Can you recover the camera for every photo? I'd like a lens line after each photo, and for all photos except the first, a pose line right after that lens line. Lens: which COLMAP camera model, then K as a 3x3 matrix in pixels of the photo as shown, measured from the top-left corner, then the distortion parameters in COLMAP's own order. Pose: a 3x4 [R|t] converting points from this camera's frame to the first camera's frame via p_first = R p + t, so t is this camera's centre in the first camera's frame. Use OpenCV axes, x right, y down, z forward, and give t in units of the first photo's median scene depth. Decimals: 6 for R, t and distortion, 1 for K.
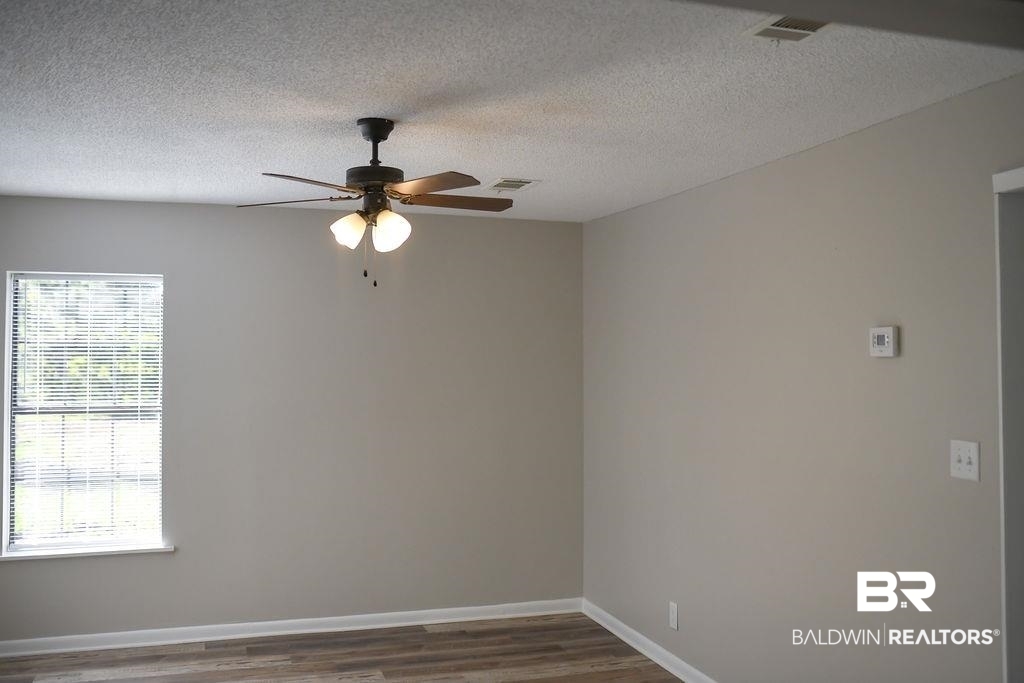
lens RADIAL K [[1018.7, 0, 511.1], [0, 1018.7, 349.1], [0, 0, 1]] dist [0.008082, 0.000000]
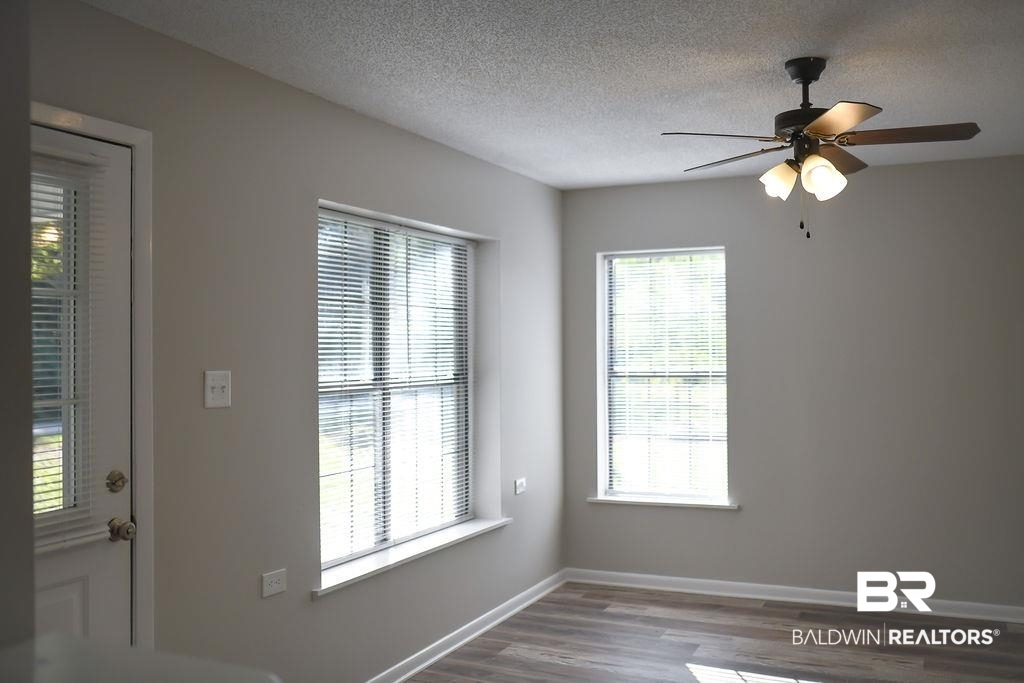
lens RADIAL K [[977.7, 0, 512.7], [0, 977.7, 336.7], [0, 0, 1]] dist [-0.035149, 0.000000]
pose [[0.751346, -0.014049, -0.659758, 0.234709], [0.020721, 0.999783, 0.002307, 0.019573], [0.659583, -0.015404, 0.751474, 0.142221]]
